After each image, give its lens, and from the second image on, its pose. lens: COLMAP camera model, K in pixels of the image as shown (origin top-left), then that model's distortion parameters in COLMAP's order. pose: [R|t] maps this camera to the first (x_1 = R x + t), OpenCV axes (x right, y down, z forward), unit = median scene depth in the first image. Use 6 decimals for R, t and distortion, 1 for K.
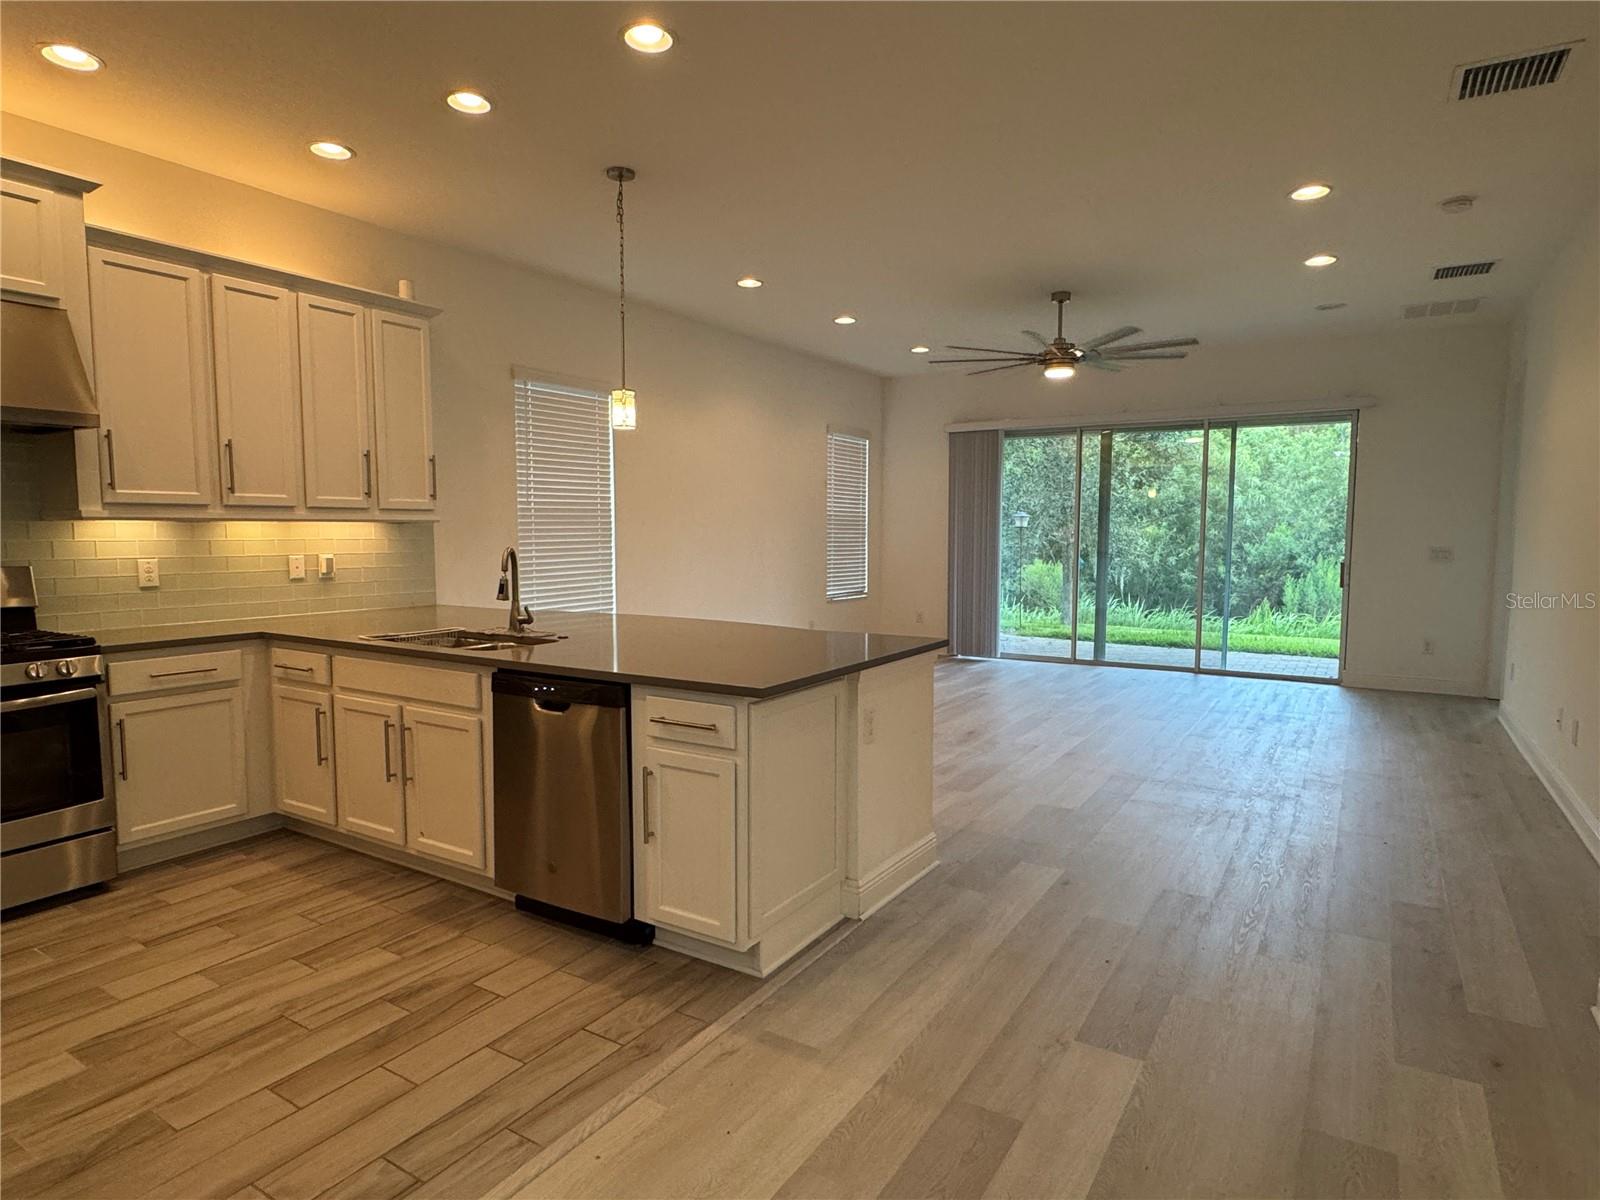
lens RADIAL K [[916.1, 0, 796.5], [0, 916.1, 605.5], [0, 0, 1]] dist [-0.005536, 0.002173]
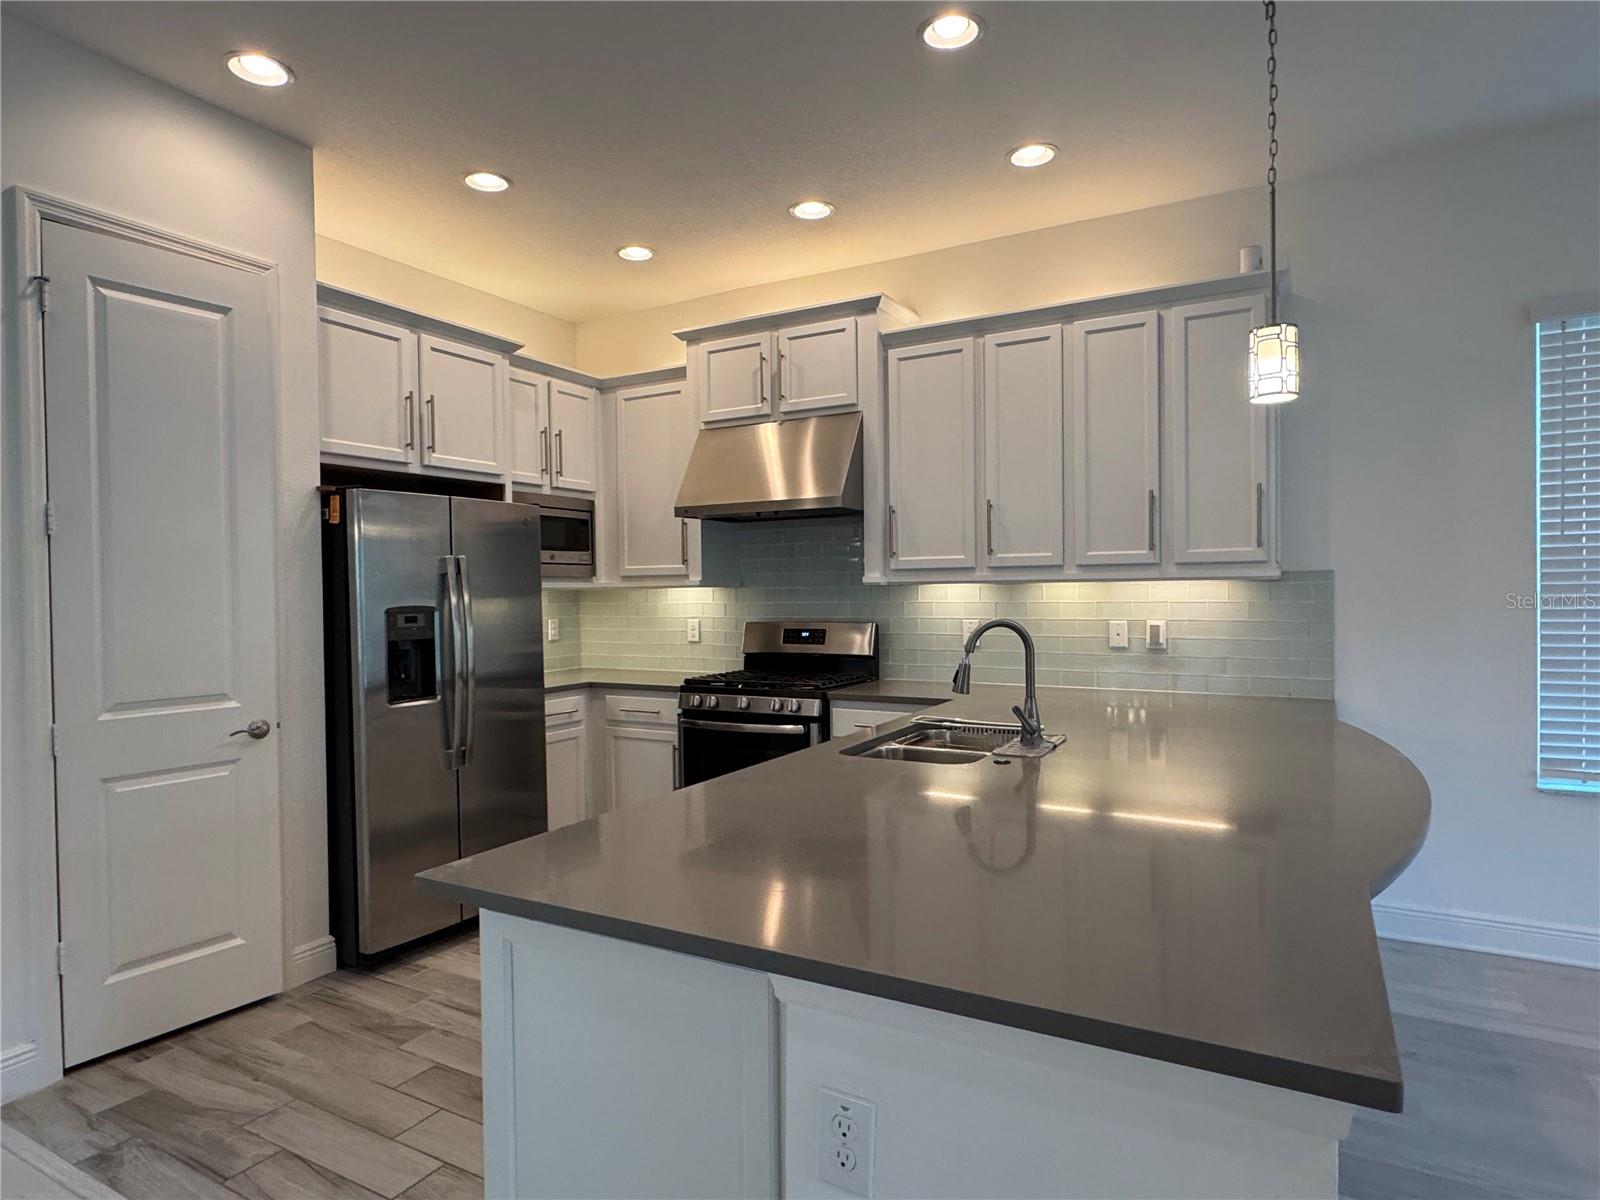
lens RADIAL K [[916.1, 0, 794.6], [0, 916.1, 607.3], [0, 0, 1]] dist [-0.005536, 0.002173]
pose [[0.046658, 0.017215, -0.998763, 0.228493], [-0.072512, 0.997272, 0.013802, -0.043422], [0.996276, 0.071778, 0.047779, 0.497668]]
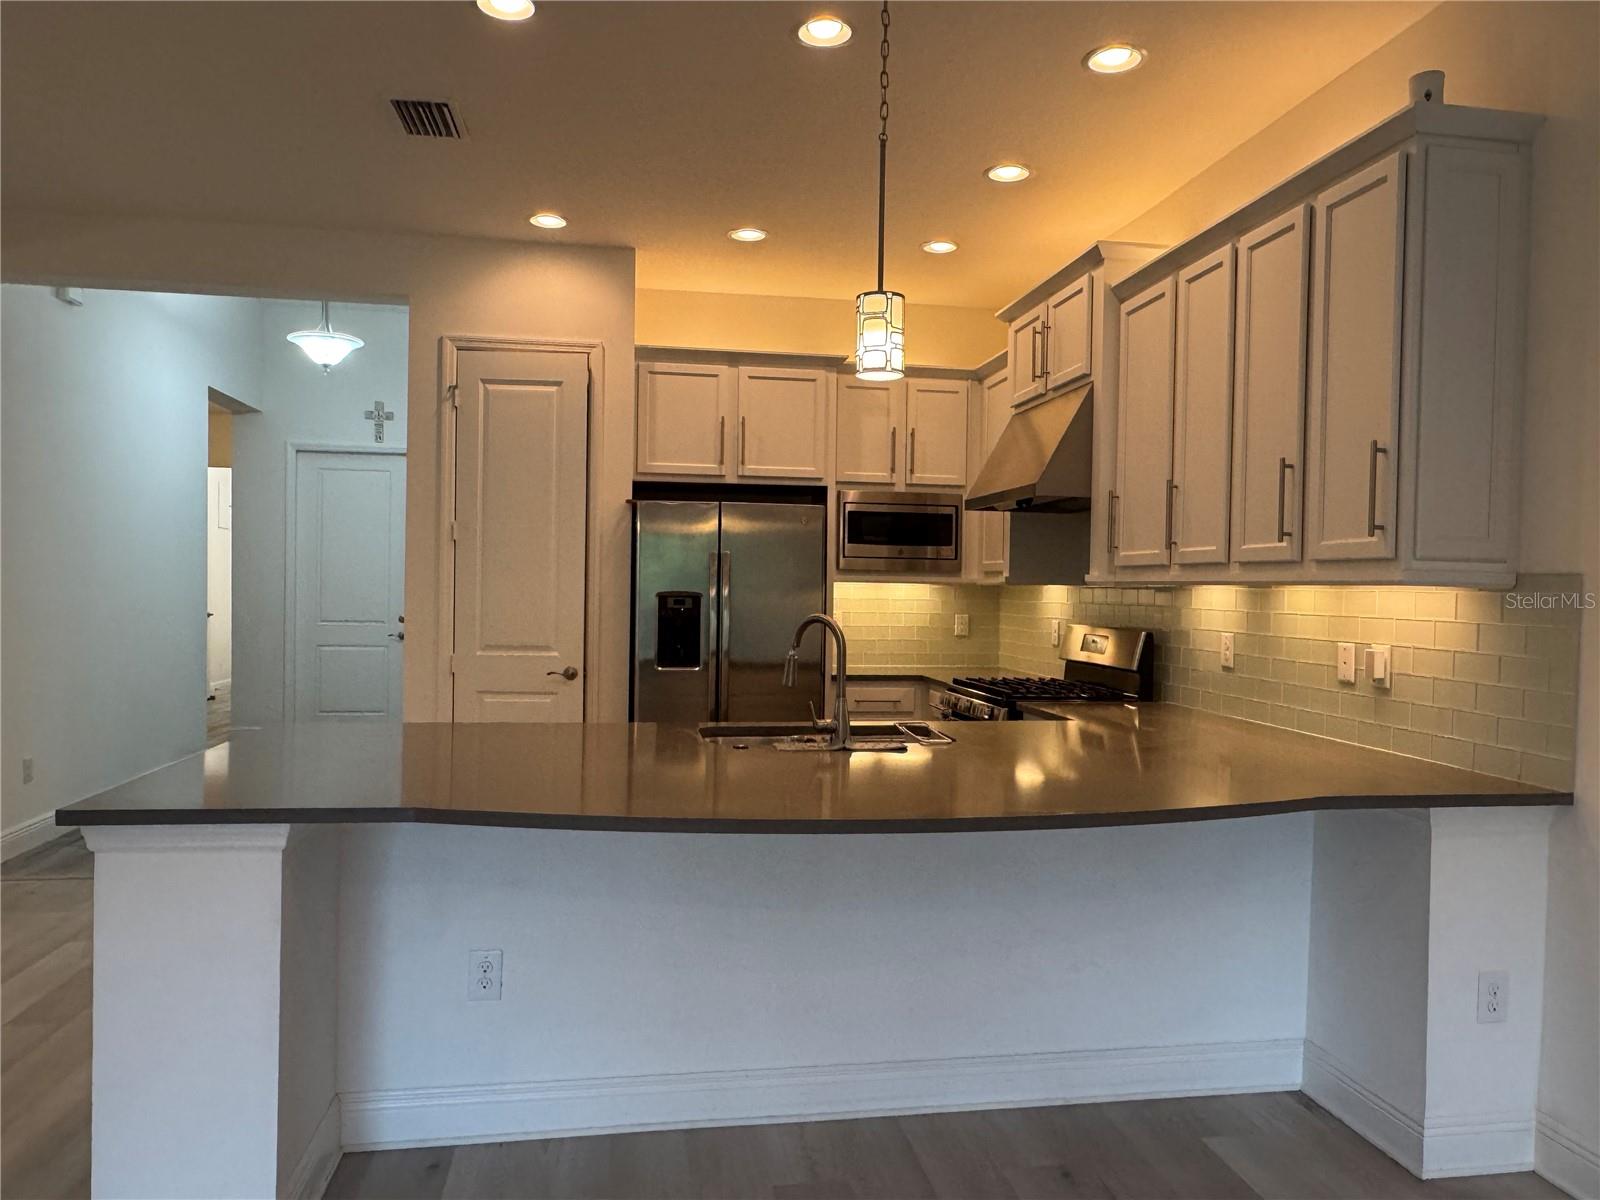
lens RADIAL K [[1105.9, 0, 800.3], [0, 1105.9, 609.3], [0, 0, 1]] dist [0.001588, -0.001671]
pose [[-0.750190, -0.000789, -0.661222, 0.152773], [-0.074549, 0.993724, 0.083393, -0.083925], [0.657006, 0.111854, -0.745541, 0.991179]]
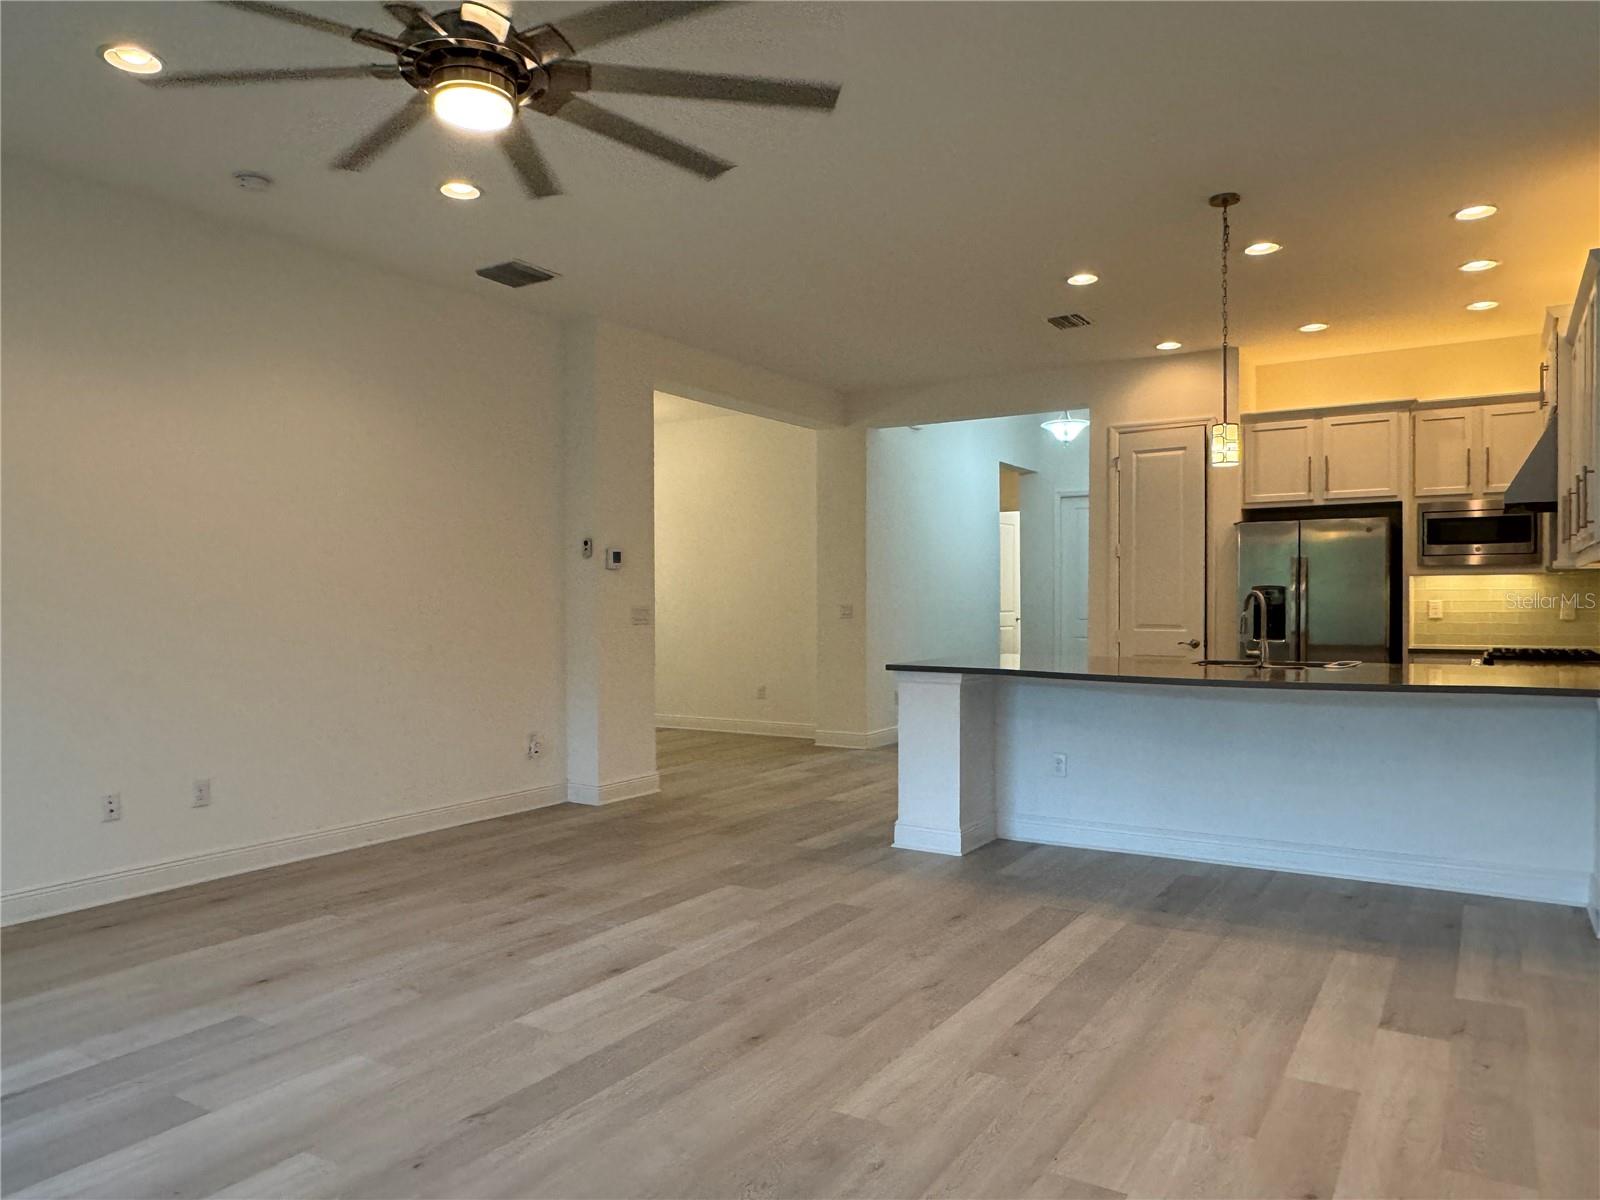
lens RADIAL K [[1105.9, 0, 789.8], [0, 1105.9, 606.3], [0, 0, 1]] dist [0.001588, -0.001671]
pose [[-0.999971, 0.002162, 0.007275, 0.171921], [0.002817, 0.995826, 0.091225, -0.108618], [-0.007047, 0.091243, -0.995804, 1.499142]]
